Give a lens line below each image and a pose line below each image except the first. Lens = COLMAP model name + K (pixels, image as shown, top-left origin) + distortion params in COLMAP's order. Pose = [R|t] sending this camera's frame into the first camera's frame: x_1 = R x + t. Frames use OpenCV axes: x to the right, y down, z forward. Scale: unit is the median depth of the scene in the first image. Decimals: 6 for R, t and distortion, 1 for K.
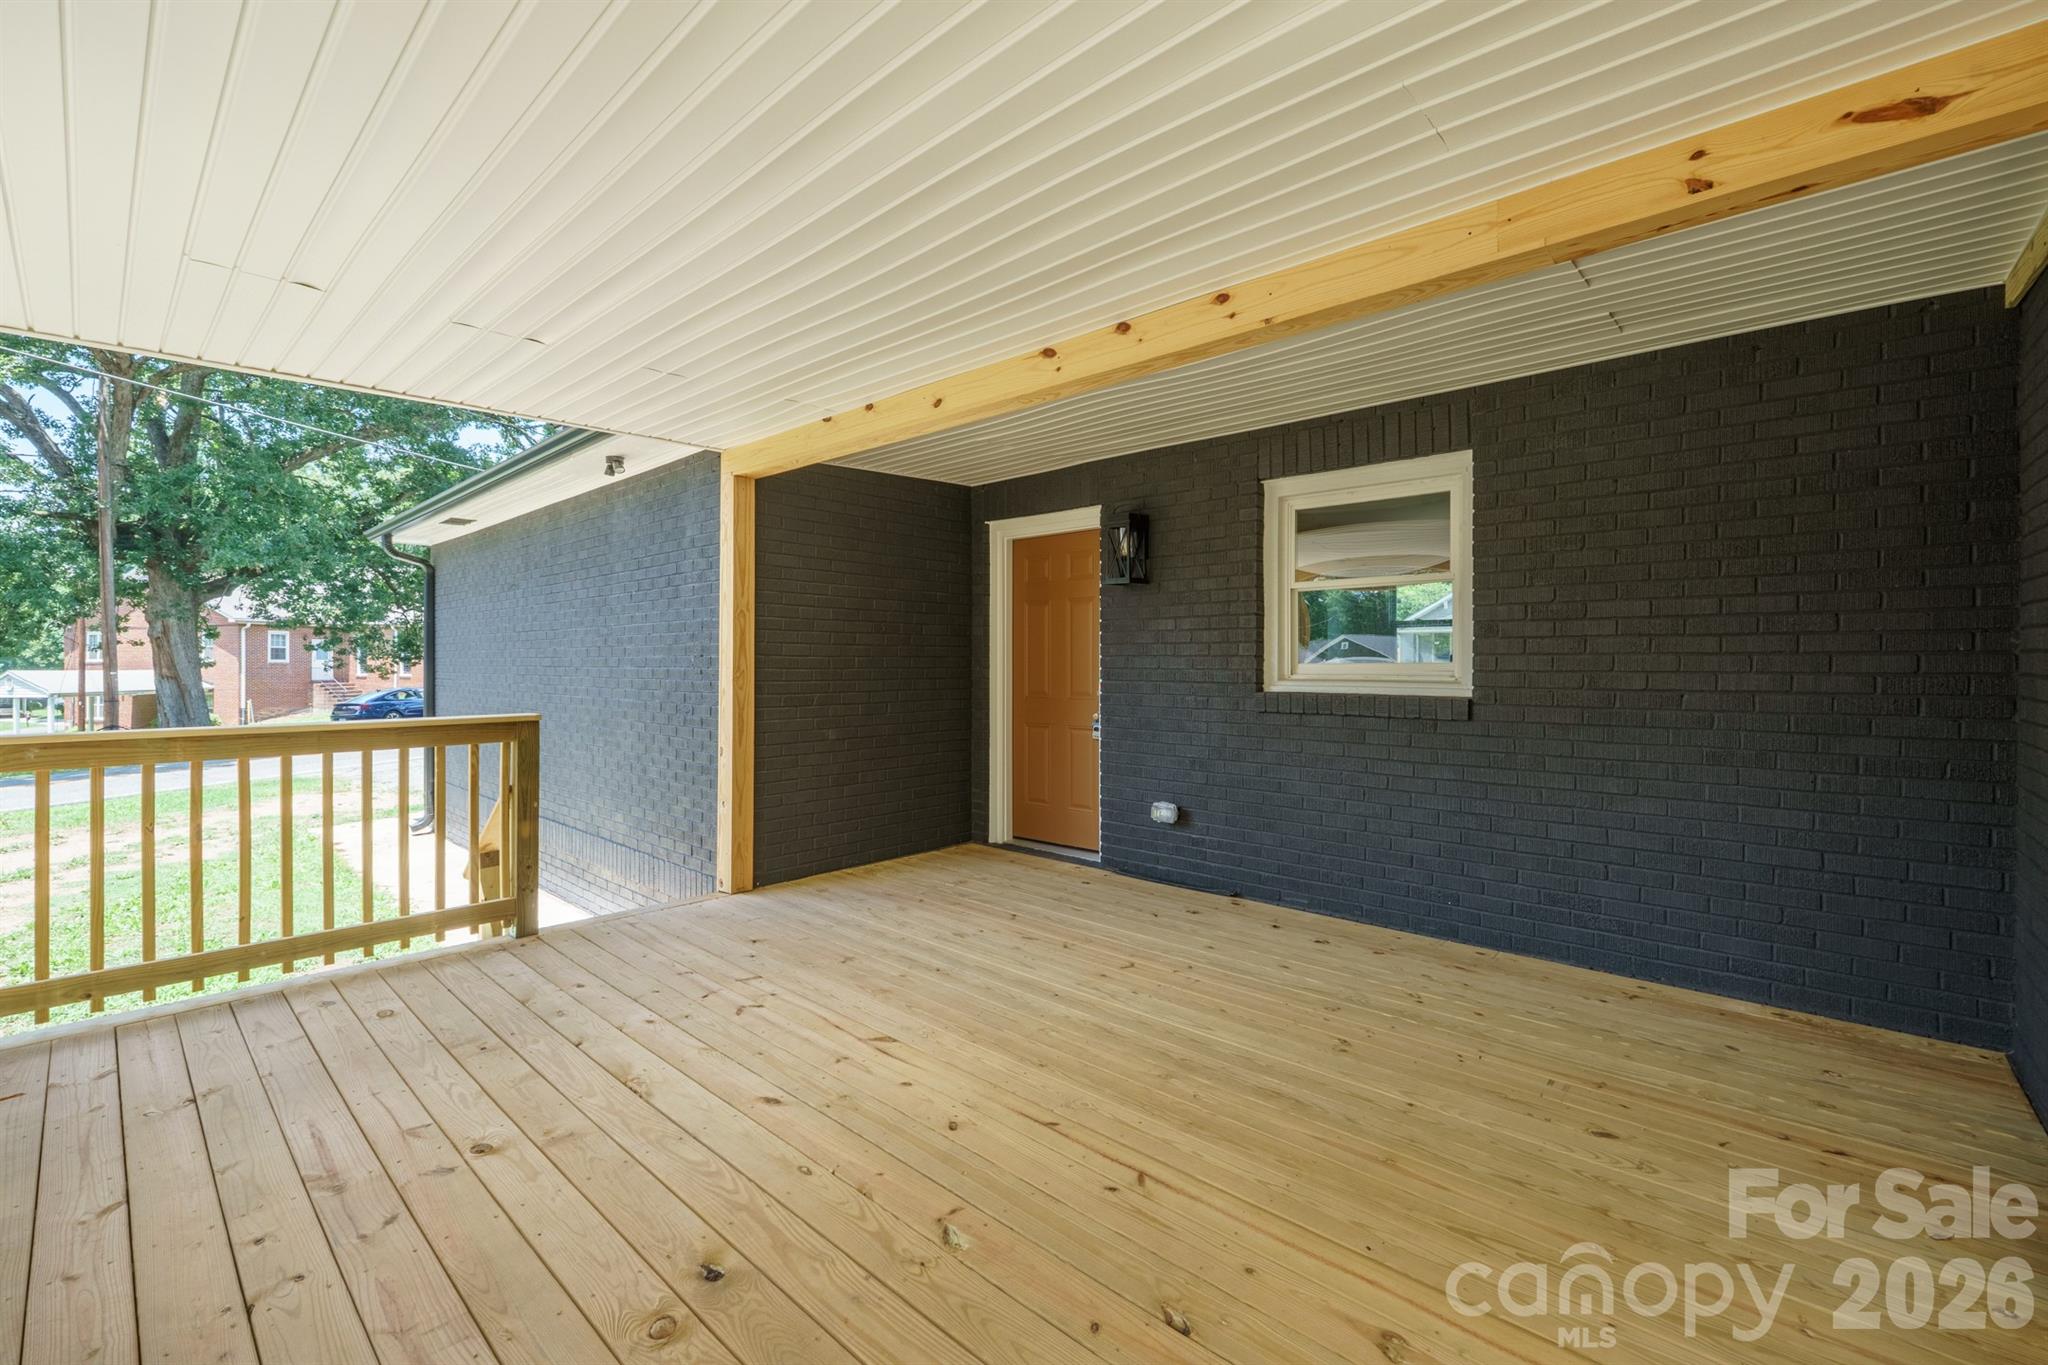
lens RADIAL K [[871.1, 0, 1027.2], [0, 871.1, 668.2], [0, 0, 1]] dist [-0.002638, -0.000672]
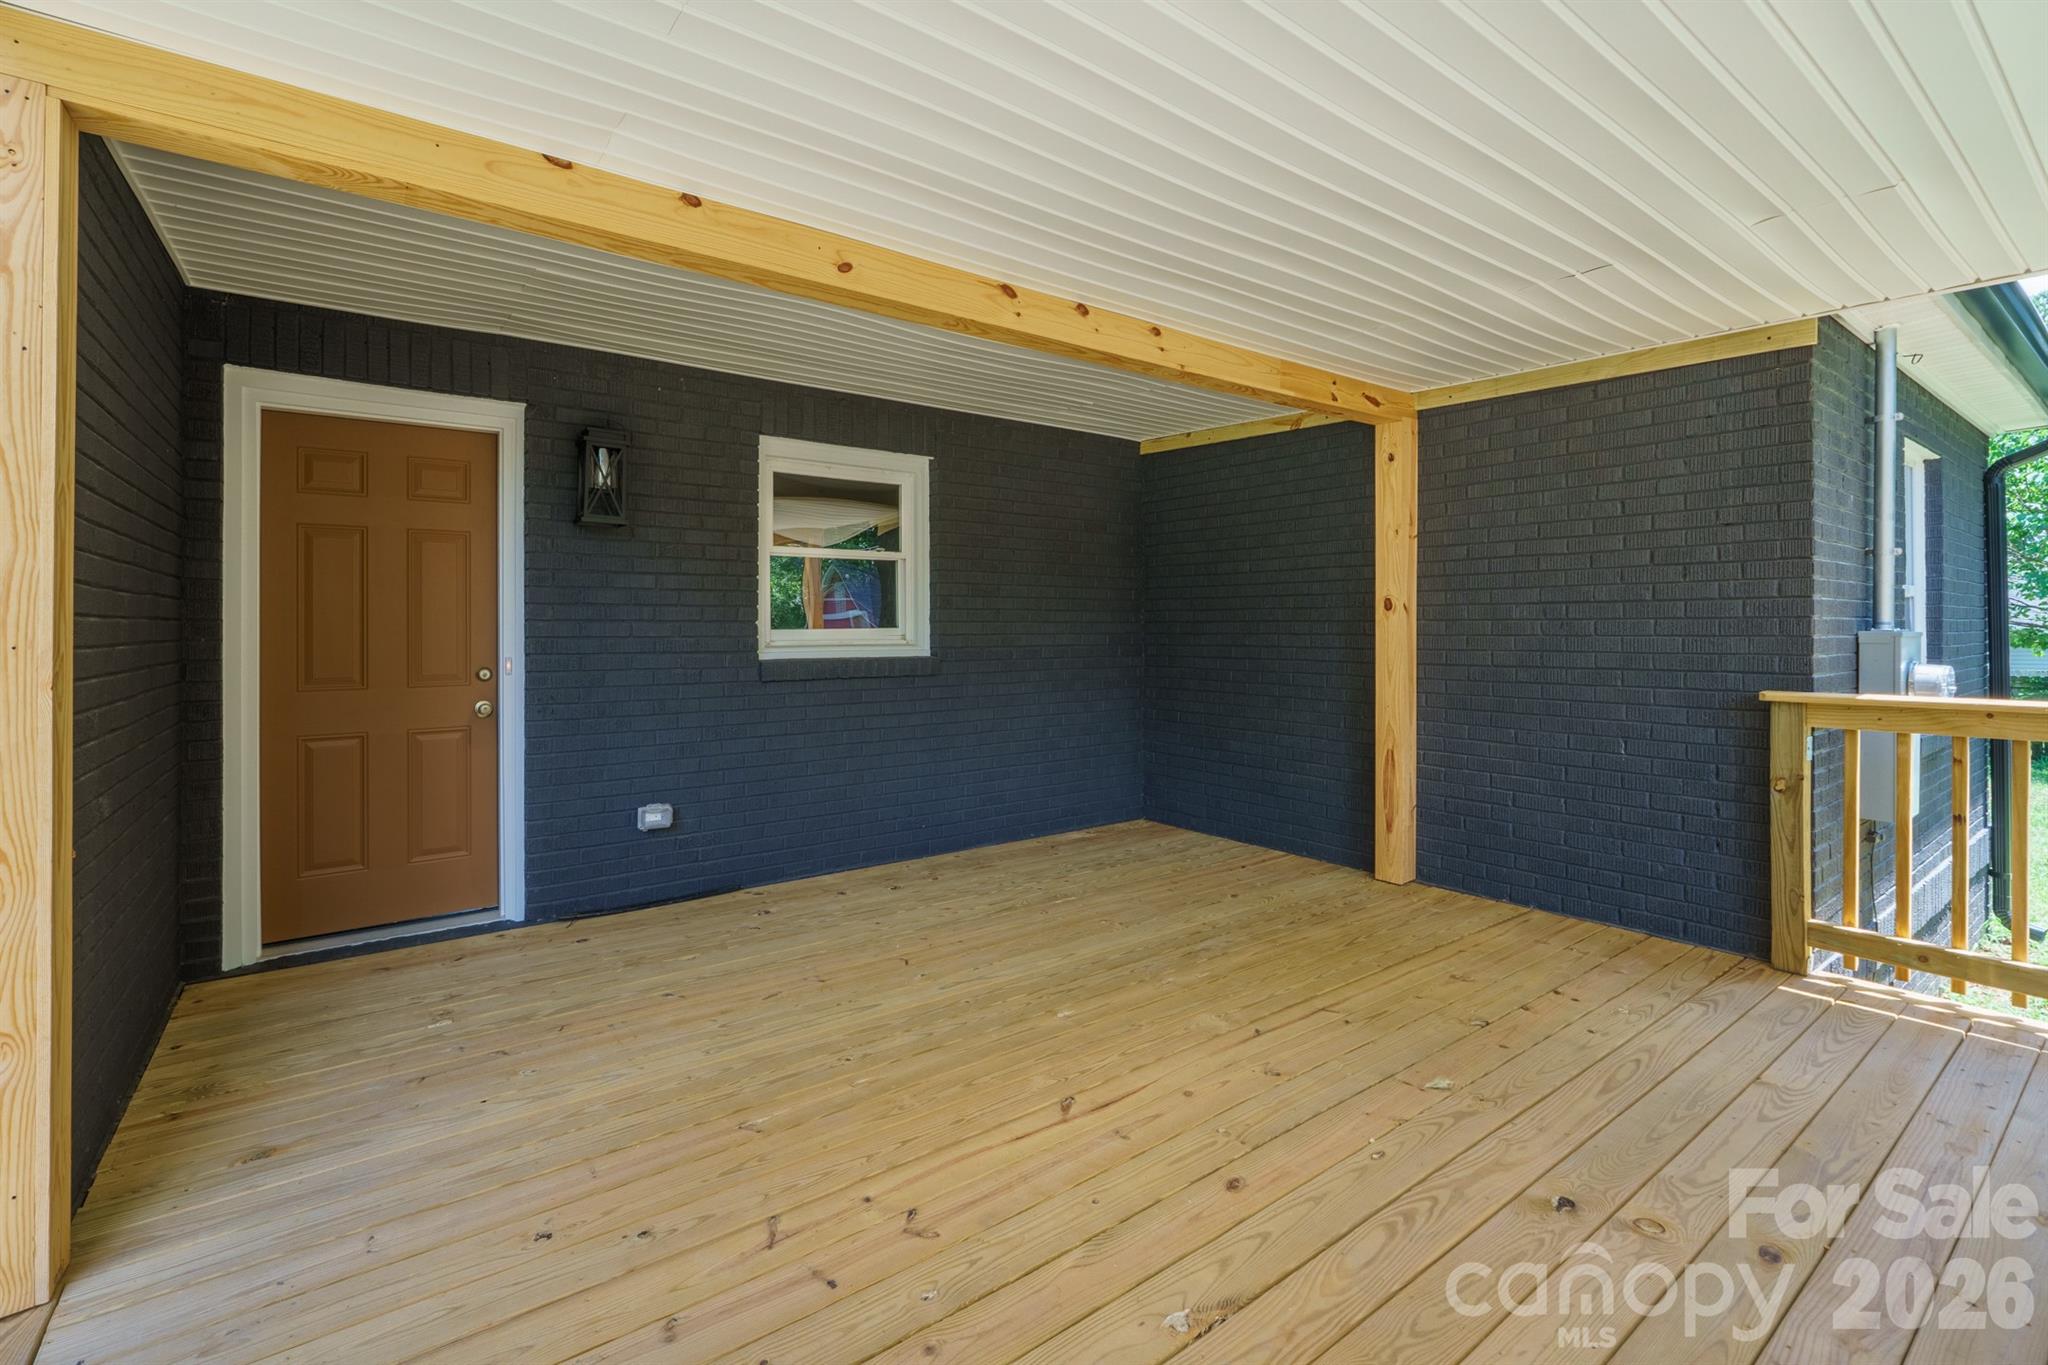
lens RADIAL K [[871.1, 0, 1002.6], [0, 871.1, 628.7], [0, 0, 1]] dist [-0.002638, -0.000672]
pose [[0.211970, -0.002955, 0.977272, -0.664153], [0.009031, 0.999959, 0.001064, -0.005769], [-0.977234, 0.008600, 0.211988, 0.619593]]
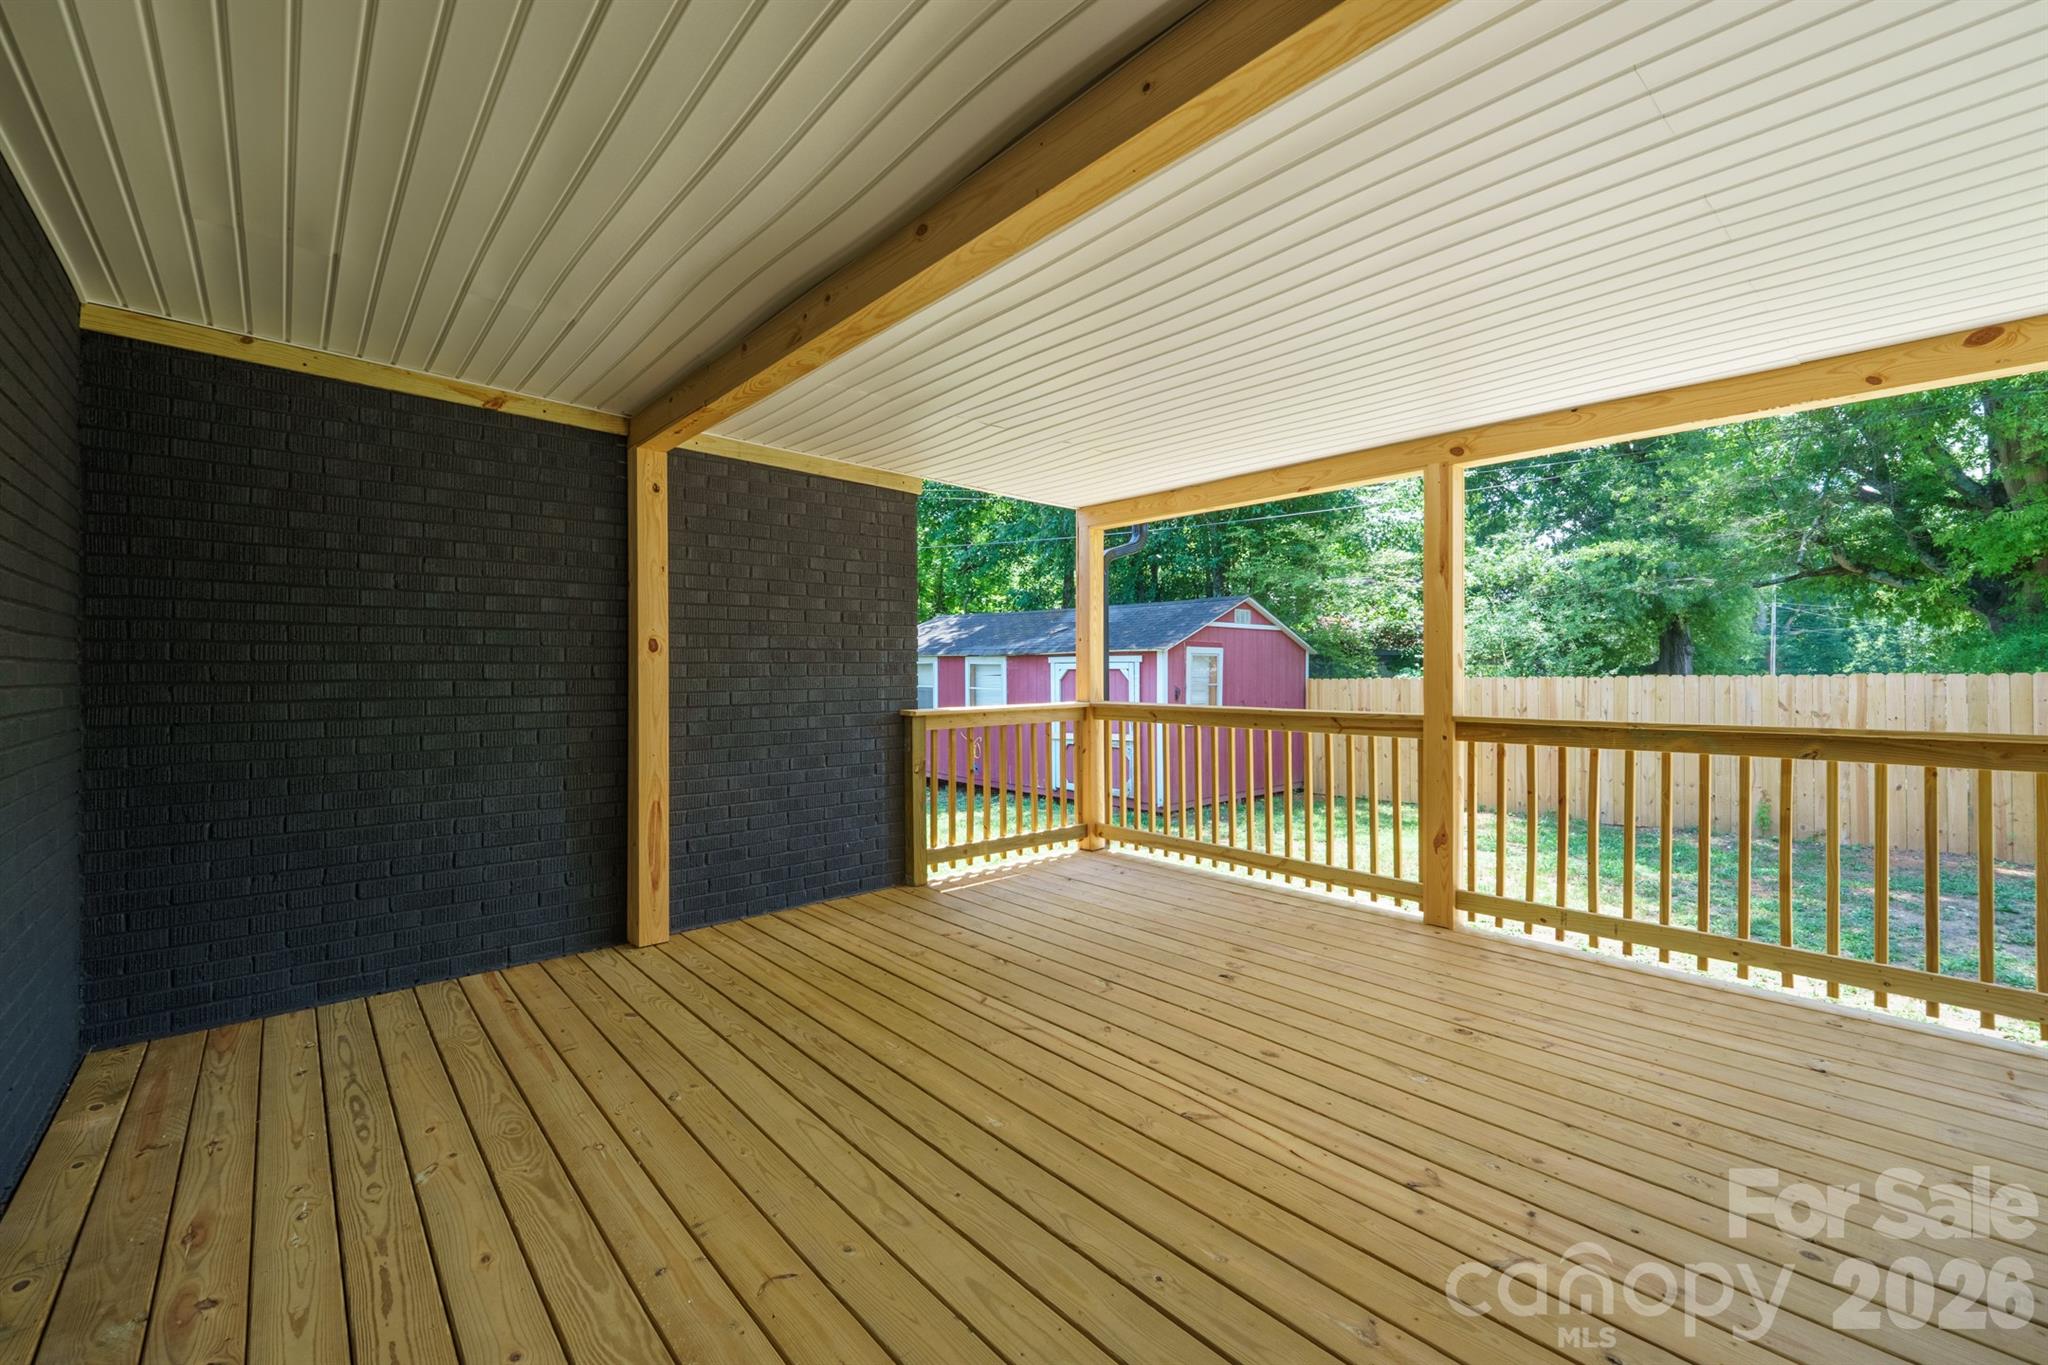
lens RADIAL K [[871.1, 0, 1014.8], [0, 871.1, 670.8], [0, 0, 1]] dist [-0.002638, -0.000672]
pose [[-0.989454, 0.004595, 0.144773, -0.077184], [0.006258, 0.999920, 0.011035, -0.009881], [-0.144710, 0.011825, -0.989403, 1.298301]]
